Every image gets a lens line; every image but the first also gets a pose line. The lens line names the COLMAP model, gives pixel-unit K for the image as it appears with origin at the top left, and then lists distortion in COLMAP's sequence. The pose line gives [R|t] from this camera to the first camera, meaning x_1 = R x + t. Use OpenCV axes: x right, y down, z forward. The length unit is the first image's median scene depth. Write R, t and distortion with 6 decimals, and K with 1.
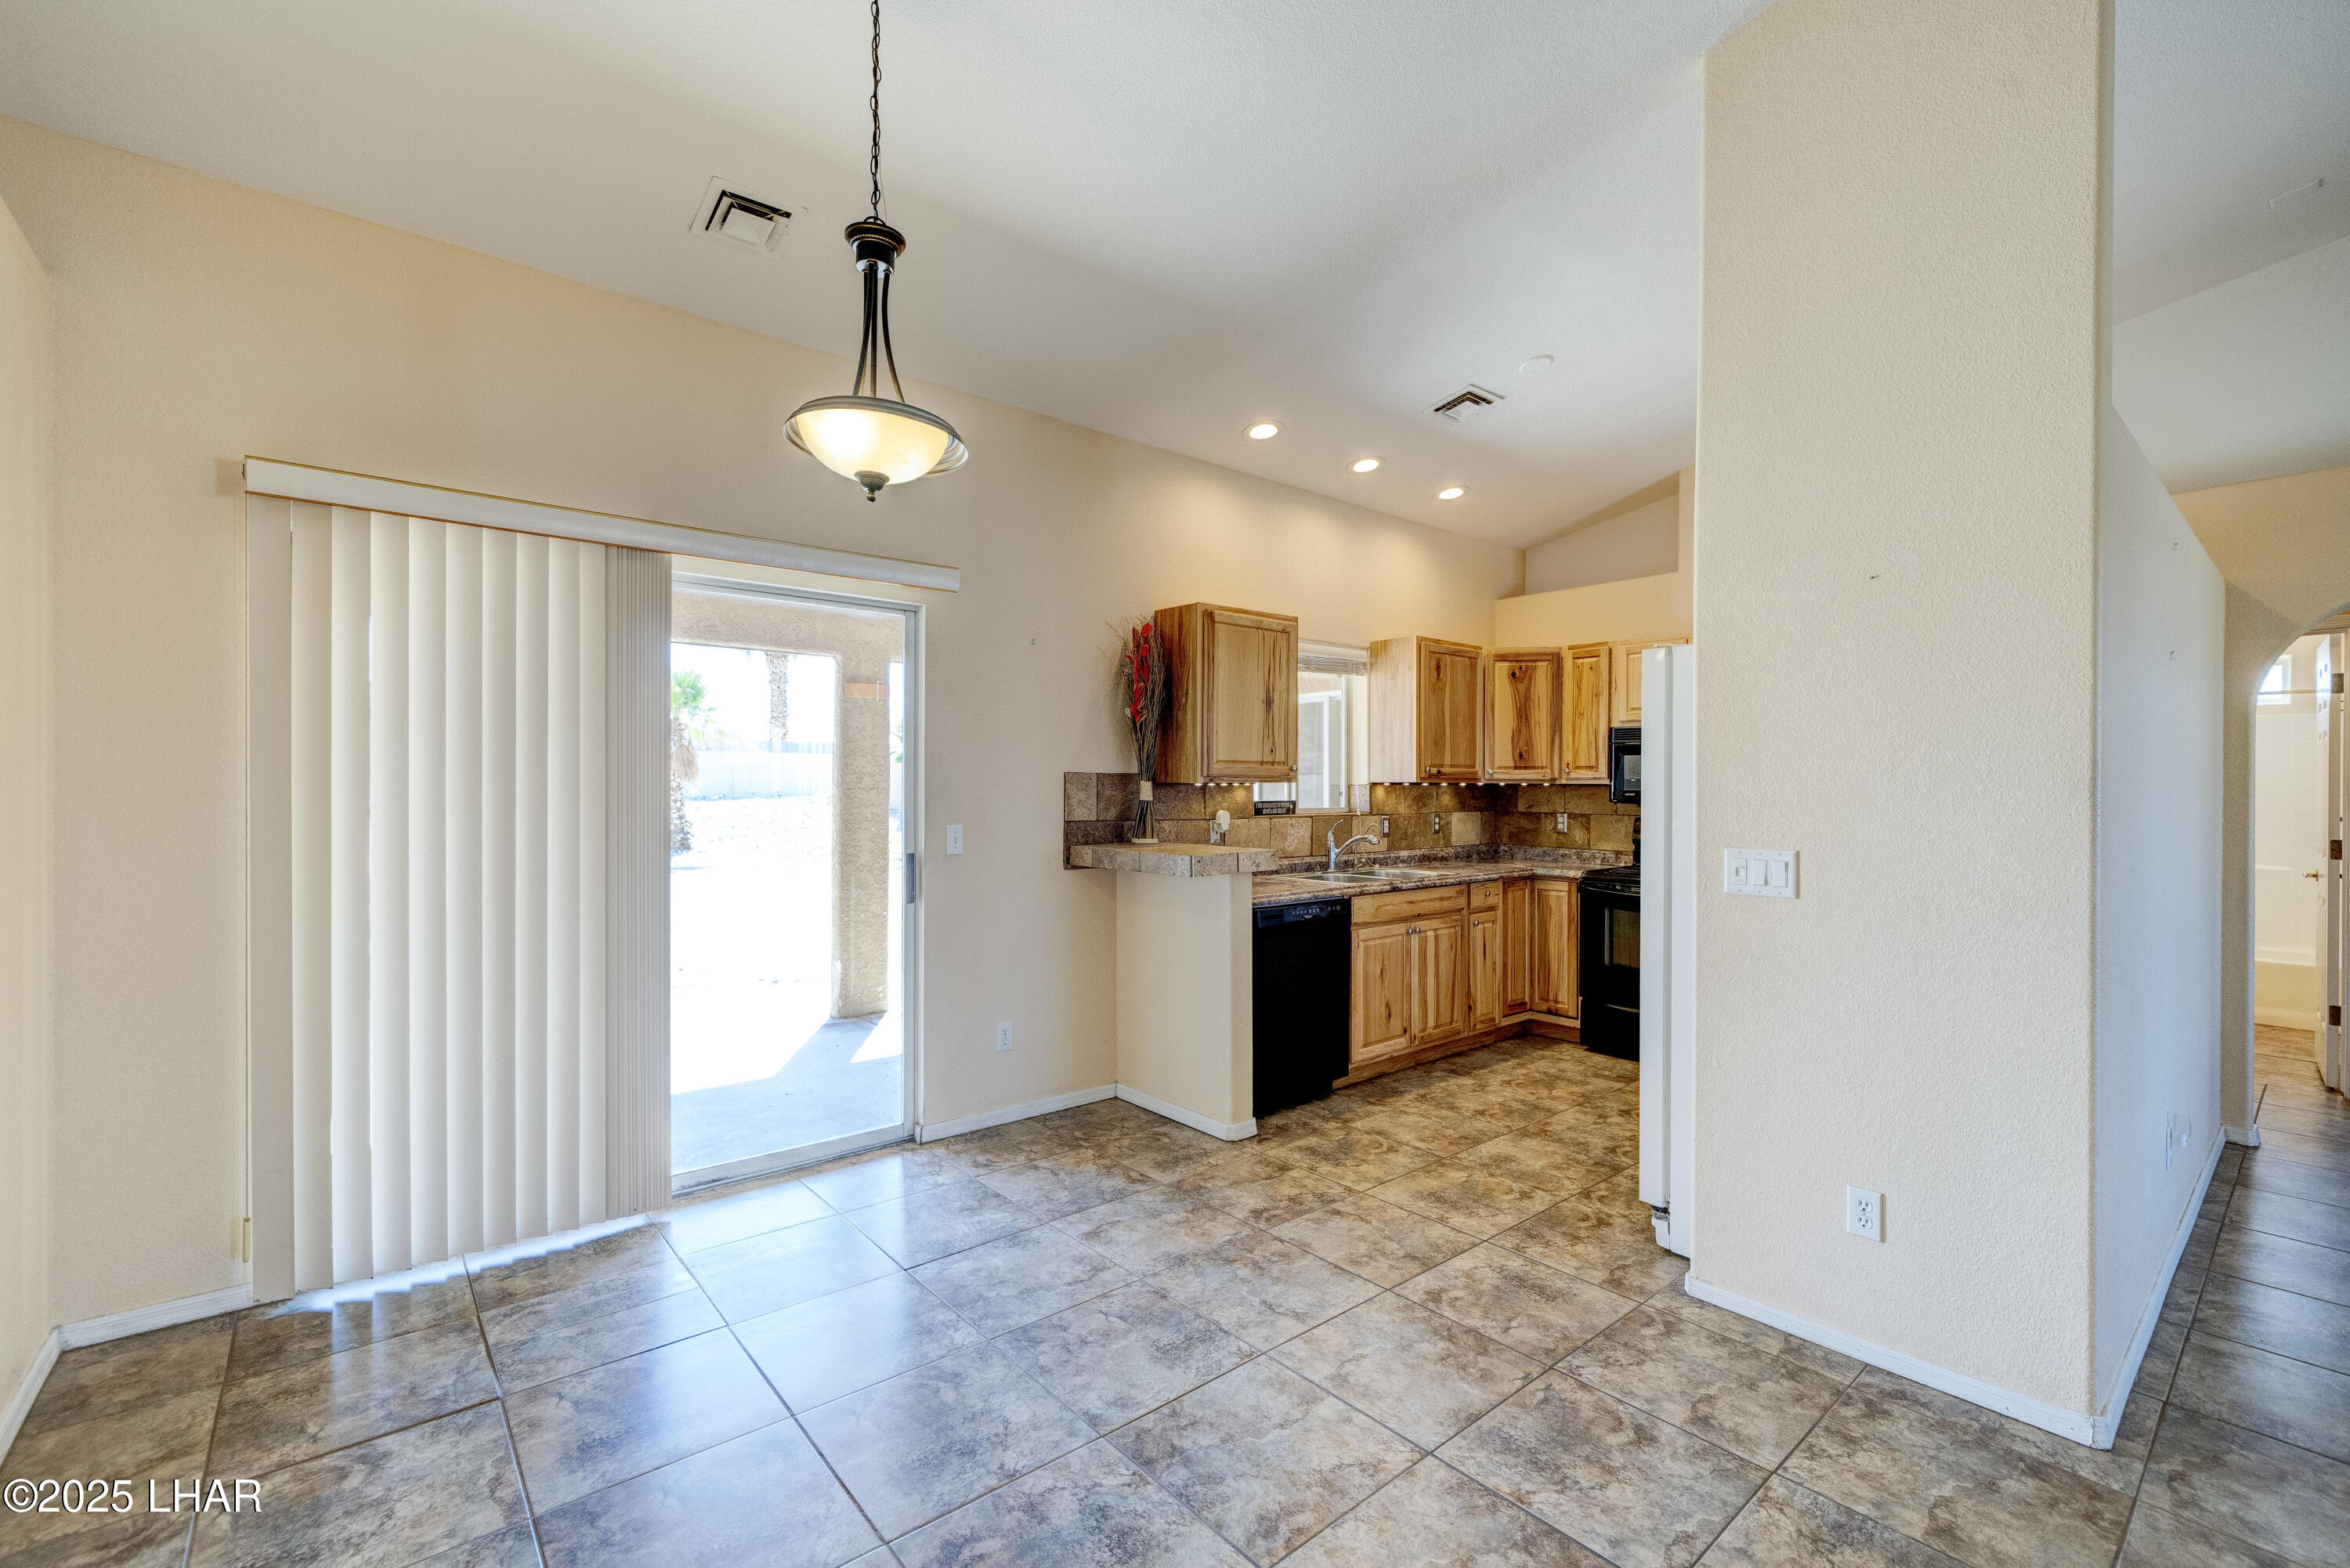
lens RADIAL K [[999.7, 0, 1176.7], [0, 999.7, 790.9], [0, 0, 1]] dist [-0.002185, 0.000352]
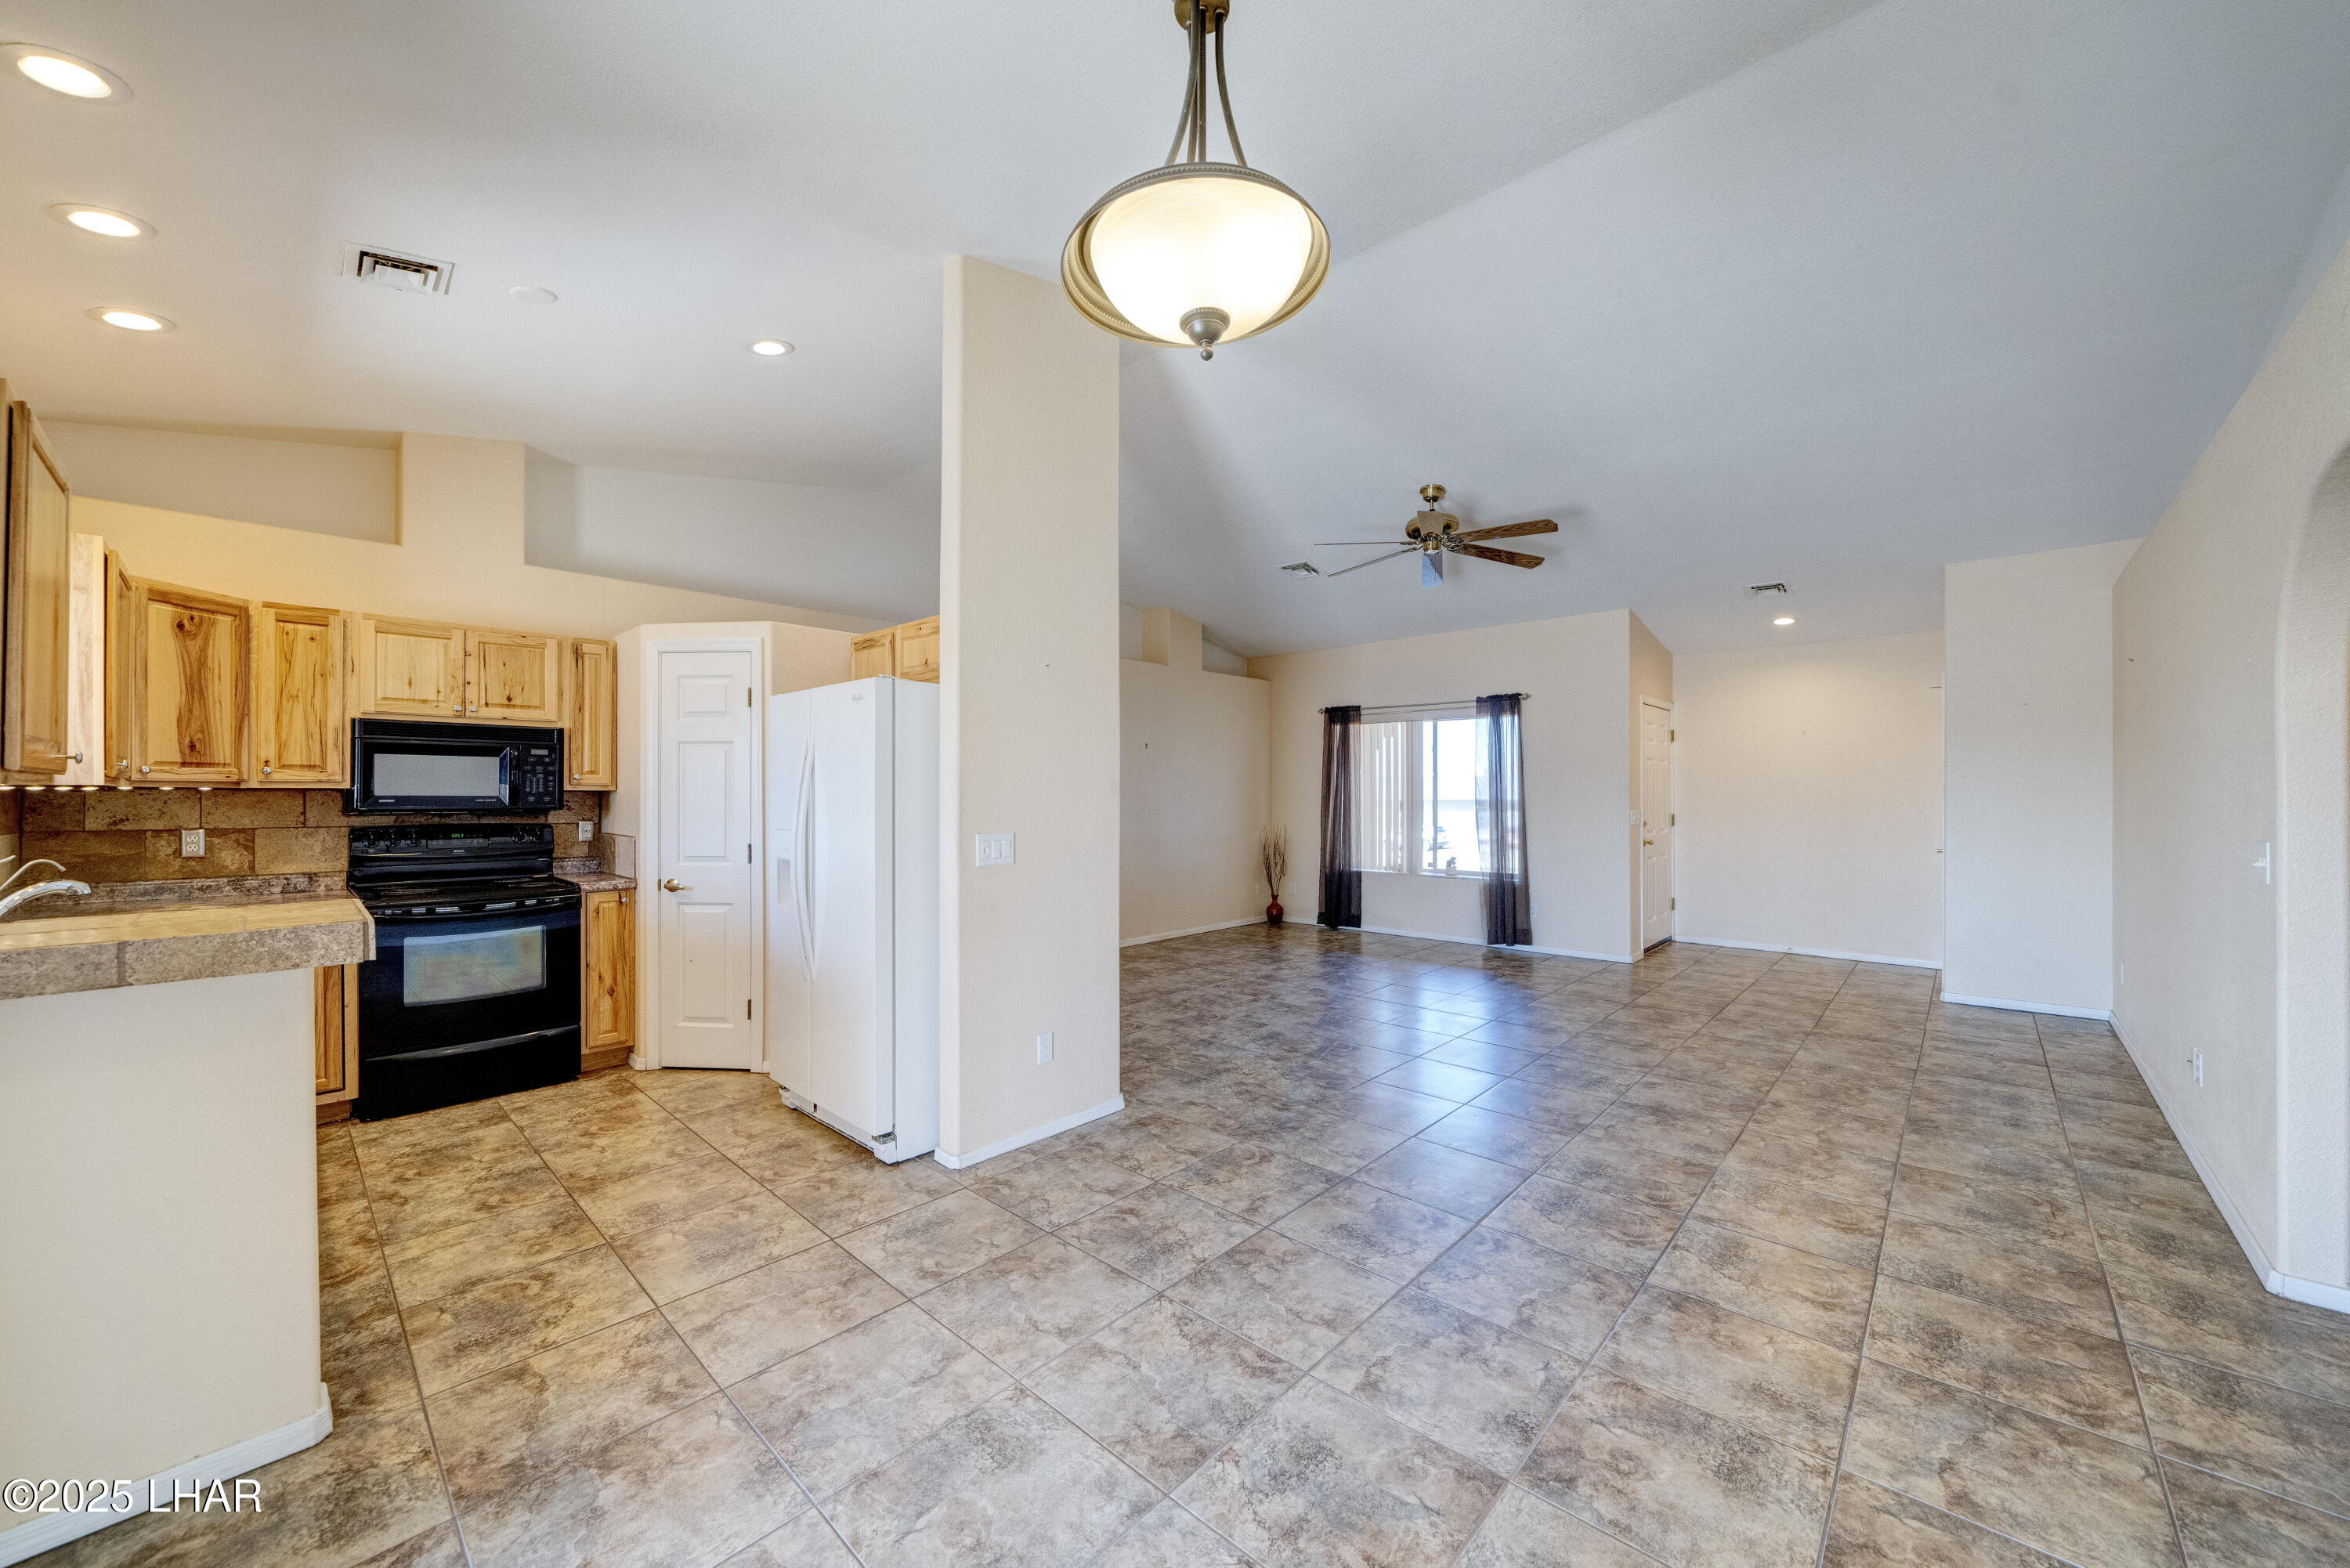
lens RADIAL K [[863.9, 0, 1184.0], [0, 863.9, 790.8], [0, 0, 1]] dist [-0.007795, 0.000184]
pose [[-0.126098, -0.000986, 0.992017, -0.381534], [0.006222, 0.999979, 0.001785, -0.002168], [-0.991998, 0.006397, -0.126089, 0.478182]]
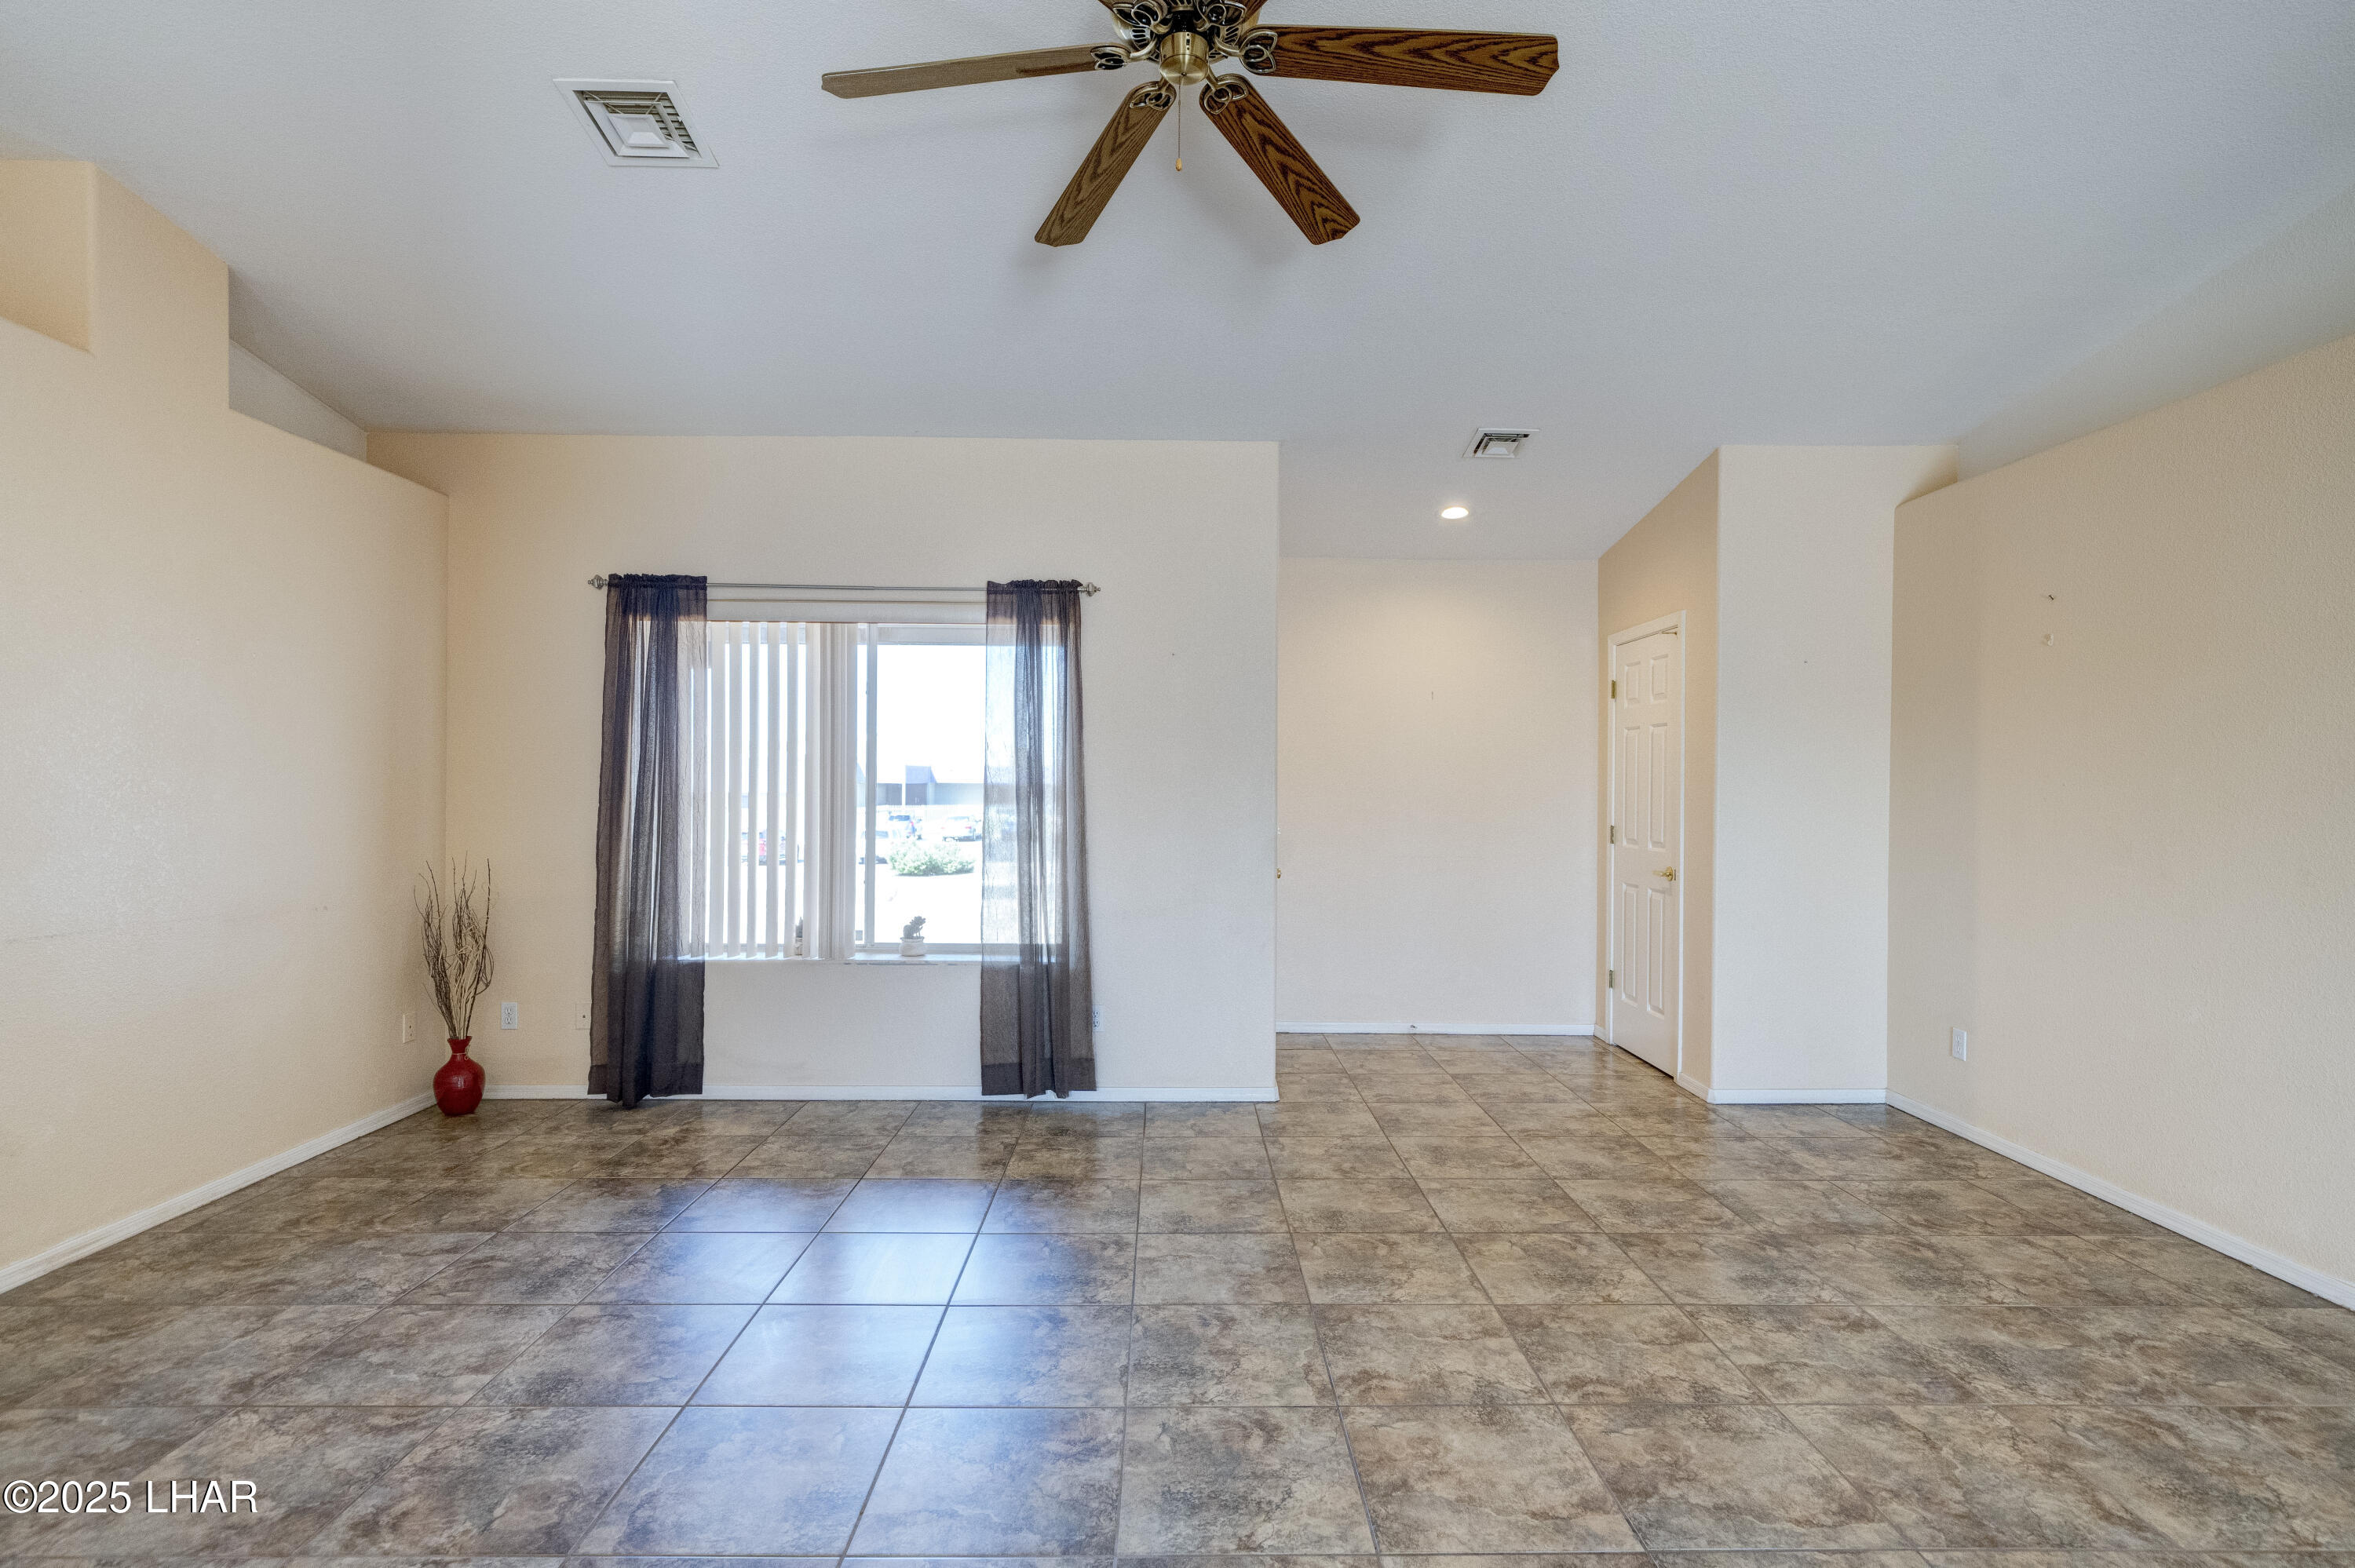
lens RADIAL K [[1139.7, 0, 1180.5], [0, 1139.7, 793.6], [0, 0, 1]] dist [0.000723, 0.000558]
pose [[-0.772051, -0.013499, 0.635417, 0.367817], [-0.006673, 0.999891, 0.013134, 0.002832], [-0.635525, 0.005900, -0.772058, 0.405972]]
